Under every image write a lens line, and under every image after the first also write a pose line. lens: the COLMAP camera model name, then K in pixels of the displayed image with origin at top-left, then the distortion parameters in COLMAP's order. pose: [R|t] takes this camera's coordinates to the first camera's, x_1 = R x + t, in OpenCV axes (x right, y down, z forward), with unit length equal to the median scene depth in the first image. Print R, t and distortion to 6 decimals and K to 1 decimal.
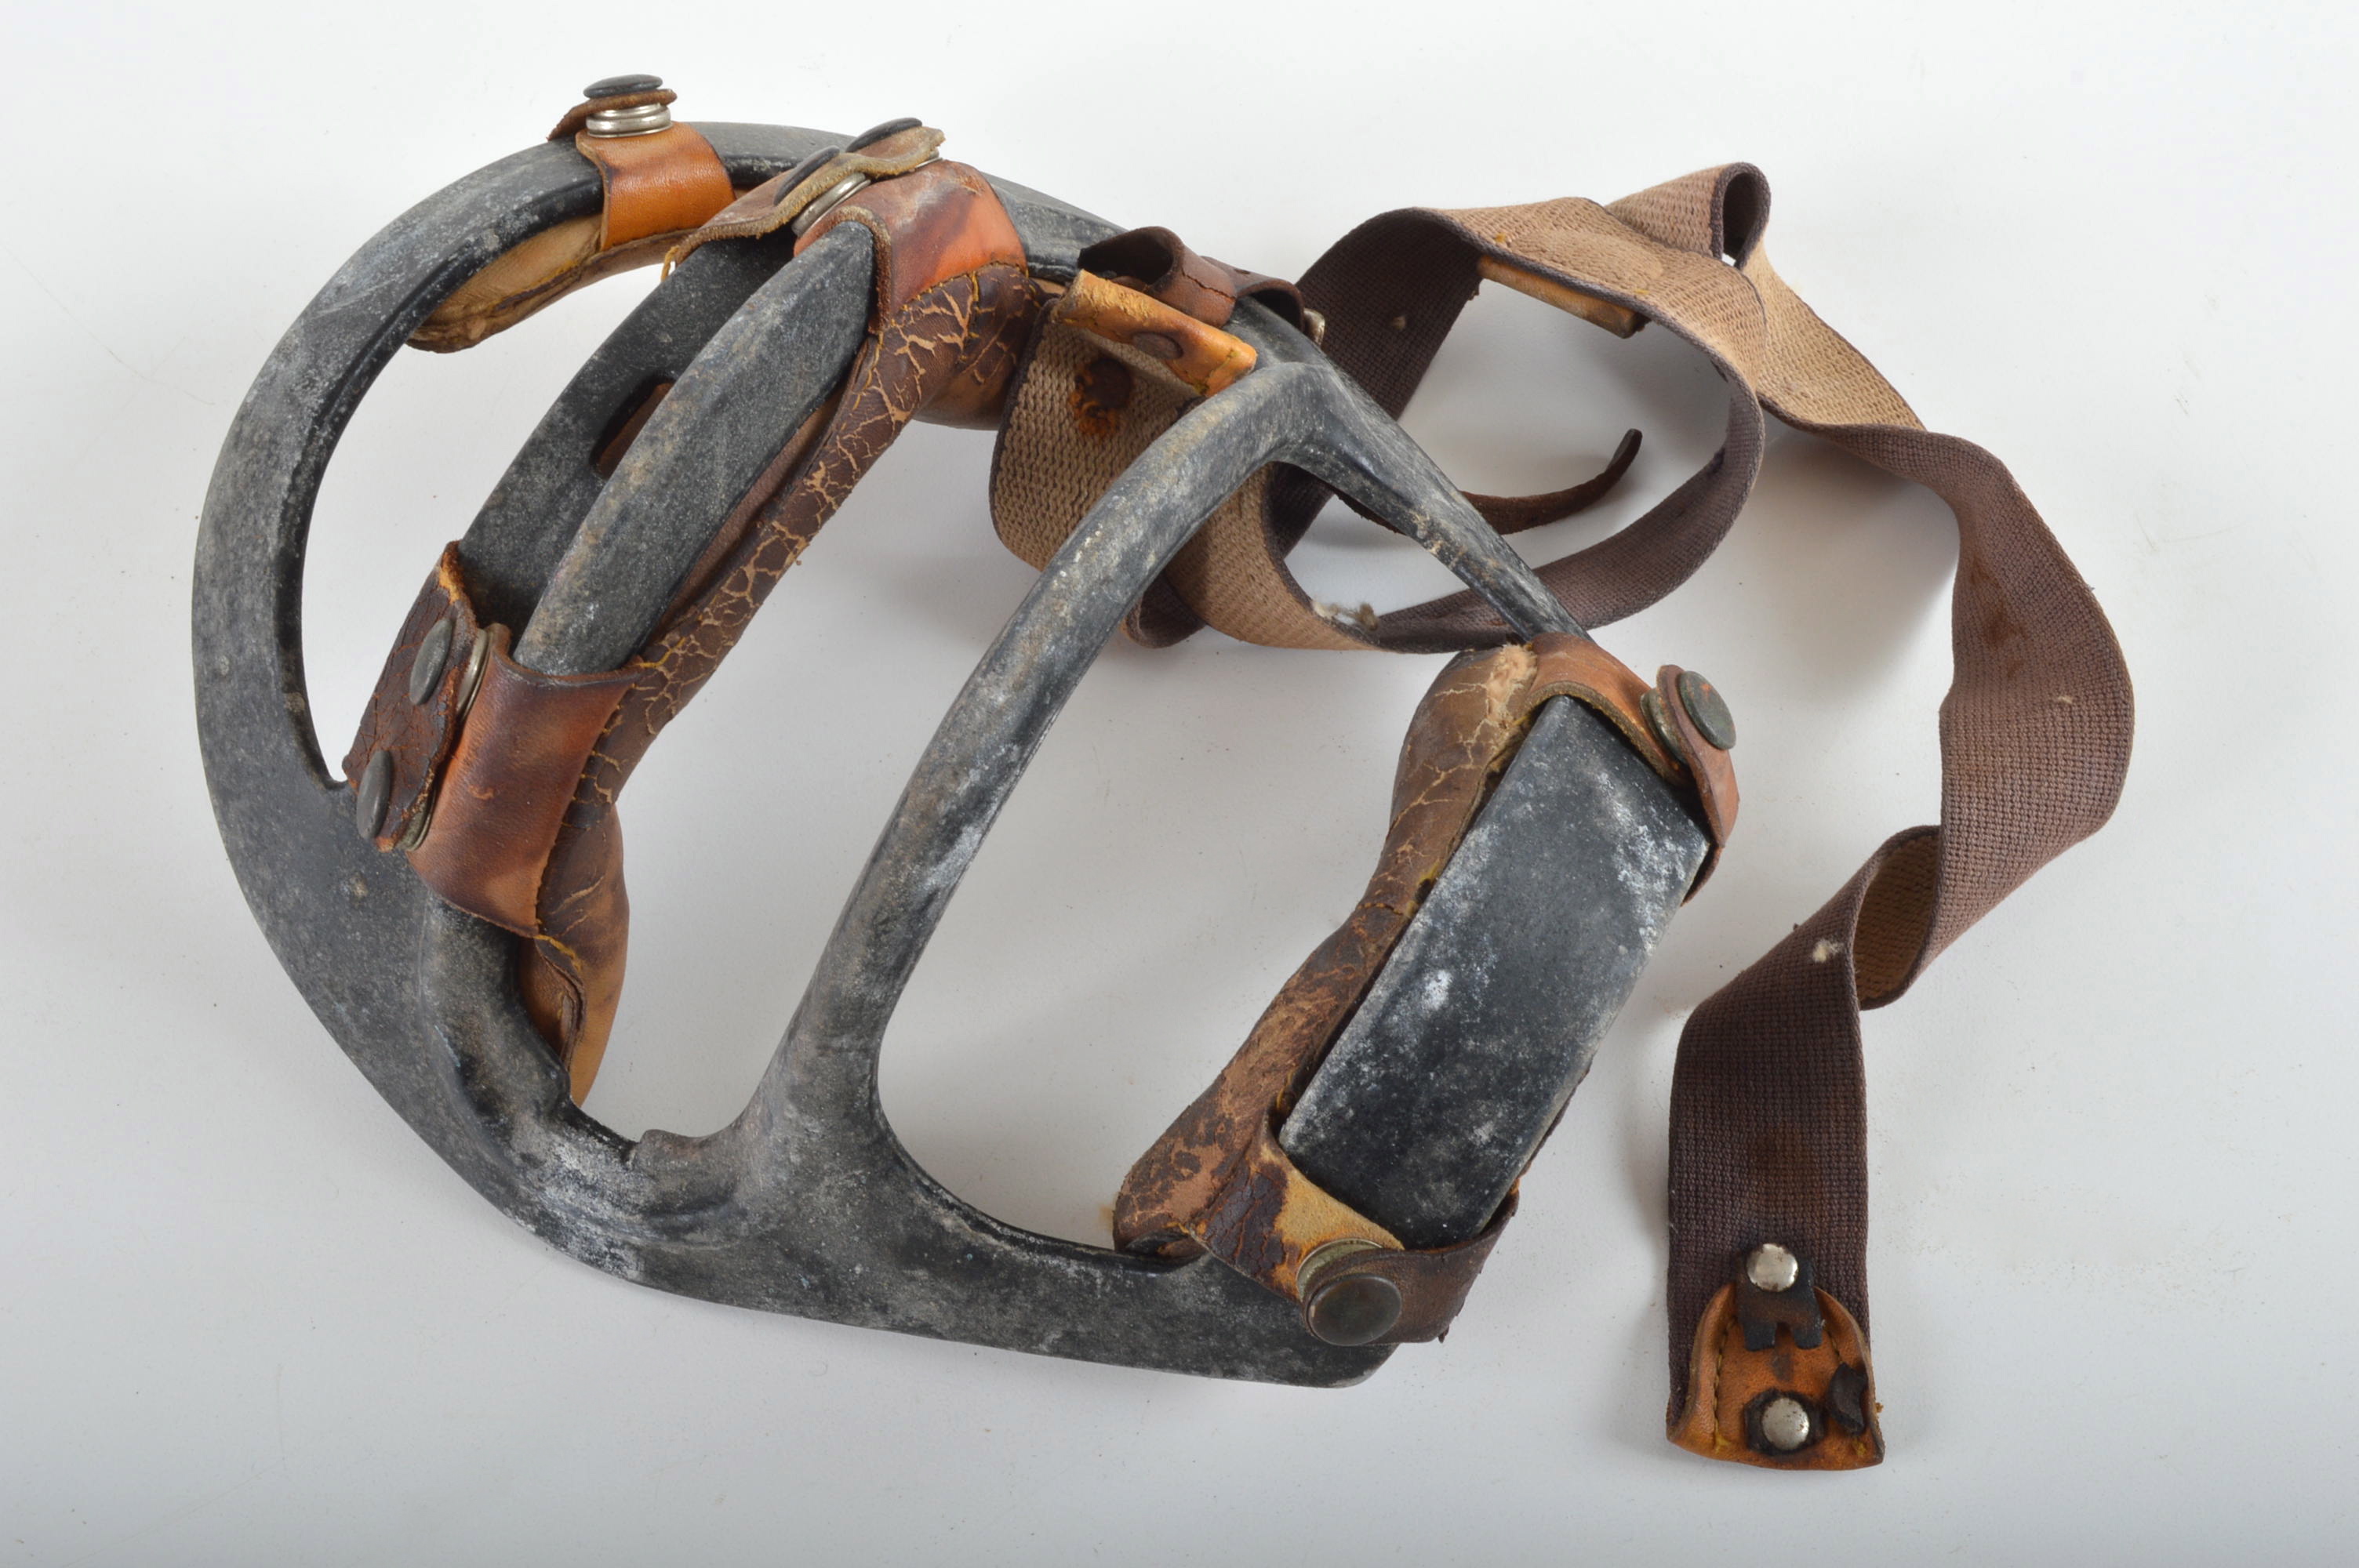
lens RADIAL K [[2896.1, 0, 1182.4], [0, 2896.1, 782.1], [0, 0, 1]] dist [-0.101153, 0.000000]
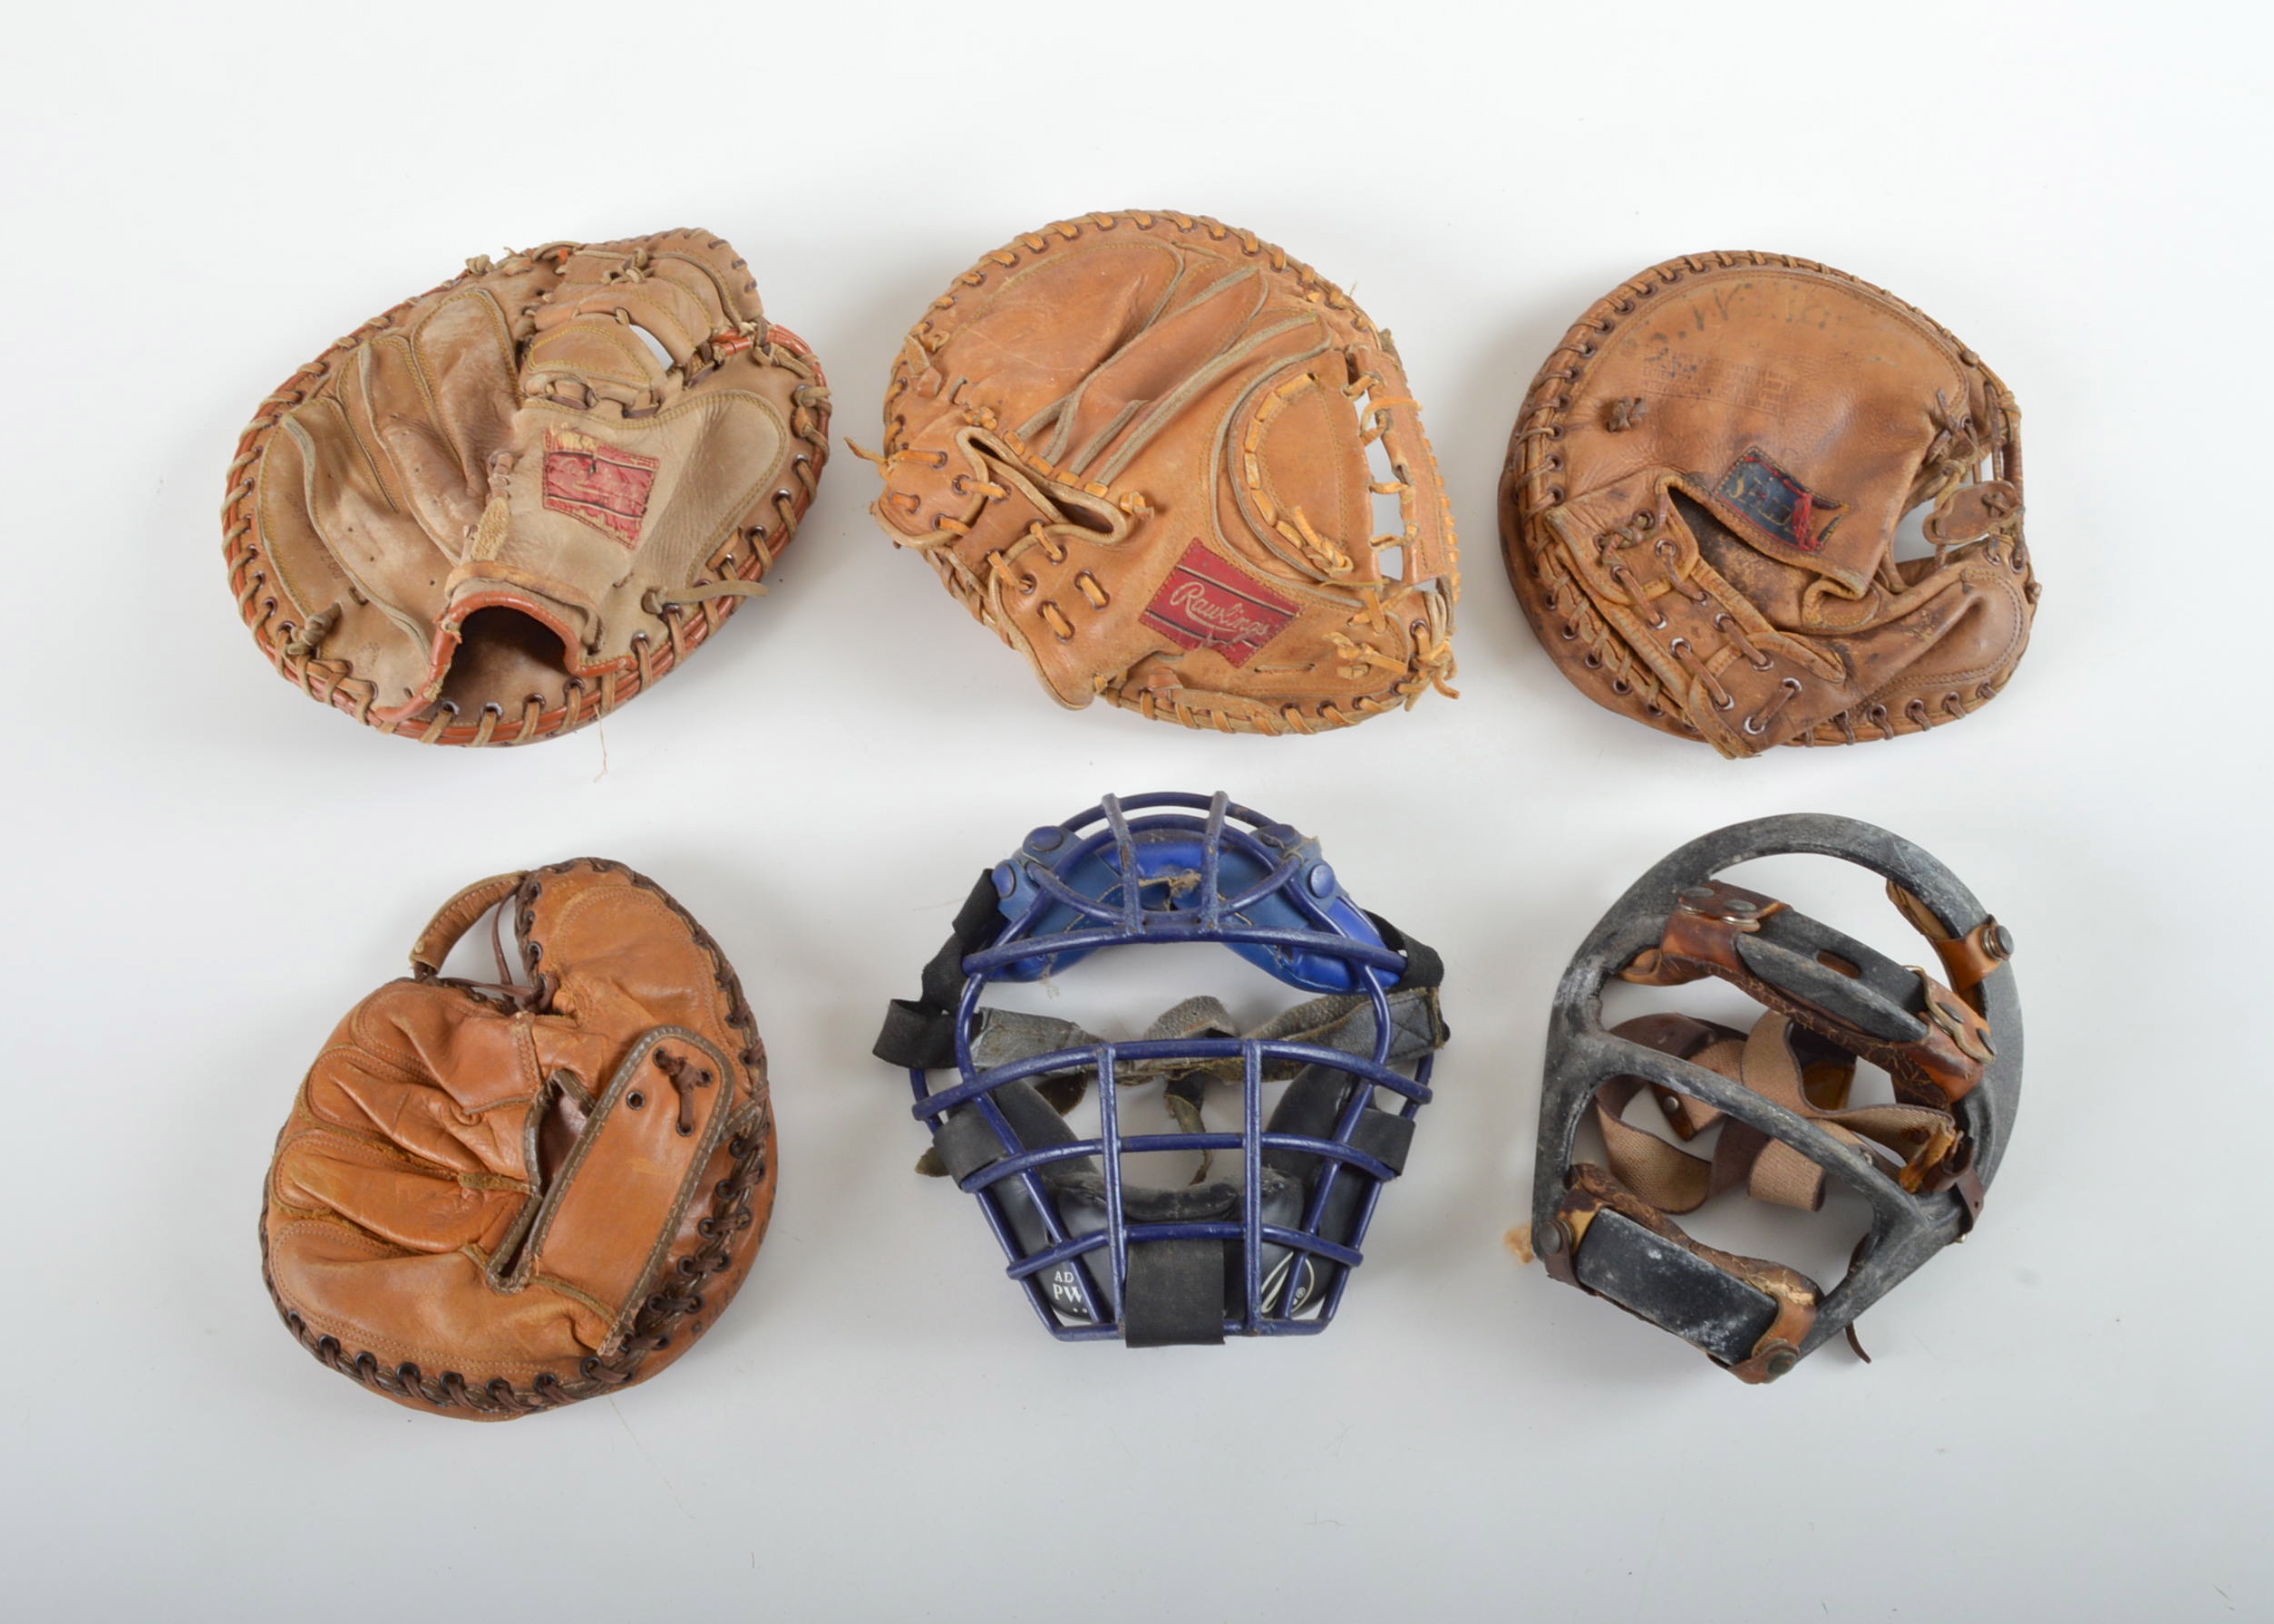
lens RADIAL K [[2285.7, 0, 1138.1], [0, 2285.7, 813.8], [0, 0, 1]] dist [-0.009341, 0.000000]
pose [[0.025031, 0.950663, -0.309216, 0.331113], [-0.884876, 0.164993, 0.435628, -0.495195], [0.465153, 0.262713, 0.845349, -1.195326]]
